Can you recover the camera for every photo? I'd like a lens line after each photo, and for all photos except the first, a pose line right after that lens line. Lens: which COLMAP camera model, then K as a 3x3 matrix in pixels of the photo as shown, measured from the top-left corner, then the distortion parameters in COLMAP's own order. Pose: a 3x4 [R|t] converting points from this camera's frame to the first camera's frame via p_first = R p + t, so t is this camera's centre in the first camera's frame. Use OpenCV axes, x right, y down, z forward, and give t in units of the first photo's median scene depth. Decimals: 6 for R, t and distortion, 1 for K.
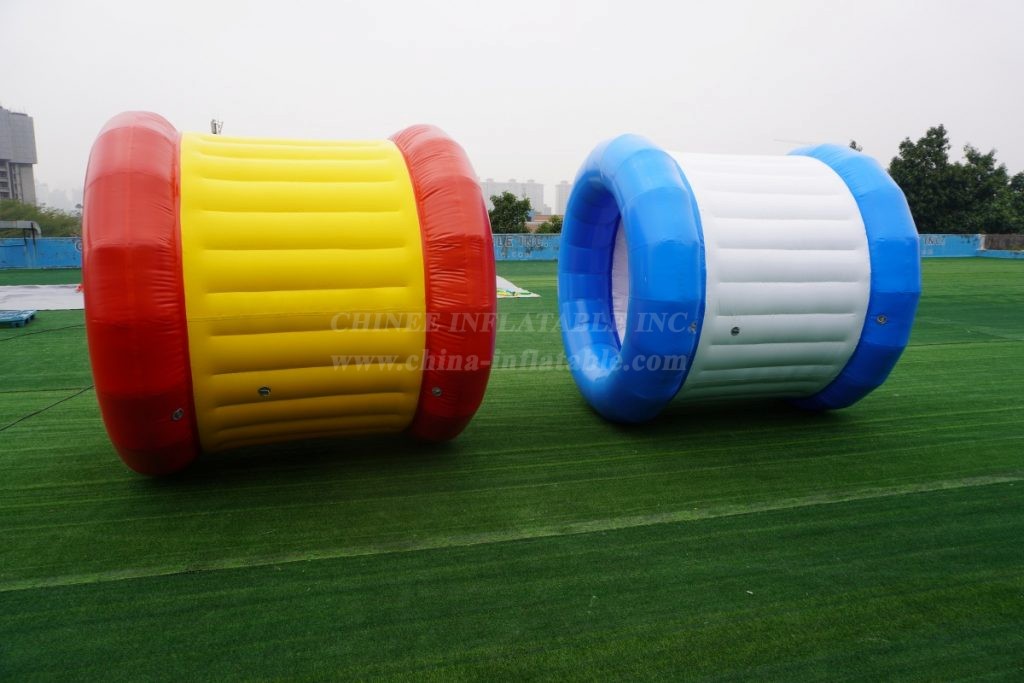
lens RADIAL K [[689.8, 0, 509.8], [0, 689.8, 341.7], [0, 0, 1]] dist [-0.040984, 0.025636]
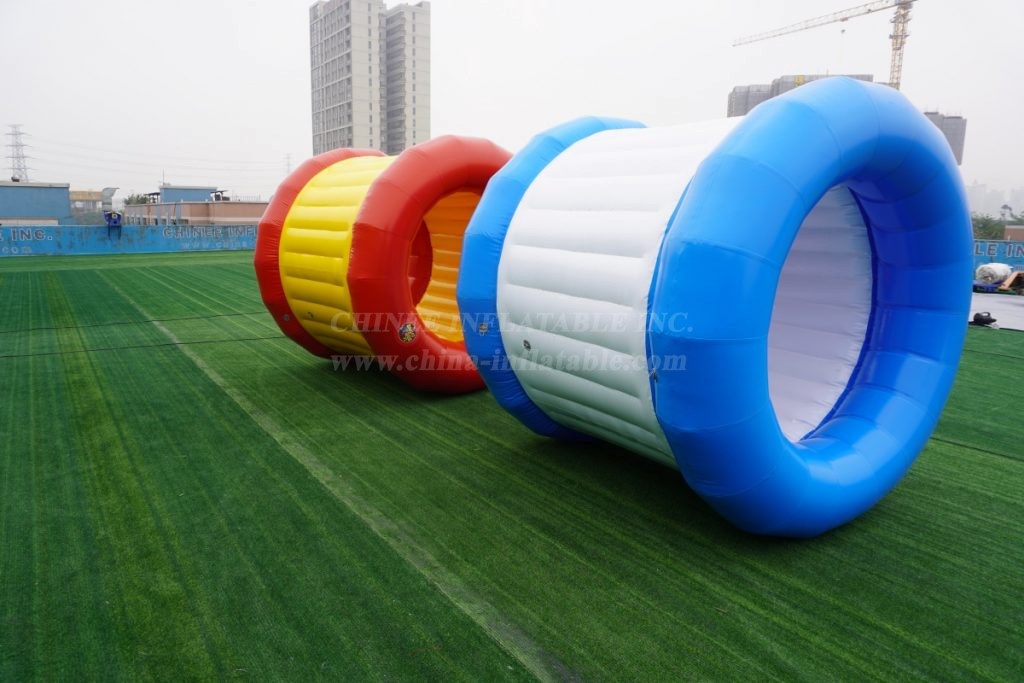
lens RADIAL K [[689.8, 0, 505.1], [0, 689.8, 343.9], [0, 0, 1]] dist [-0.040984, 0.025636]
pose [[0.353303, 0.176017, -0.918801, 1.049697], [-0.174529, 0.977299, 0.120112, -0.108934], [0.919085, 0.117922, 0.376002, 0.639259]]
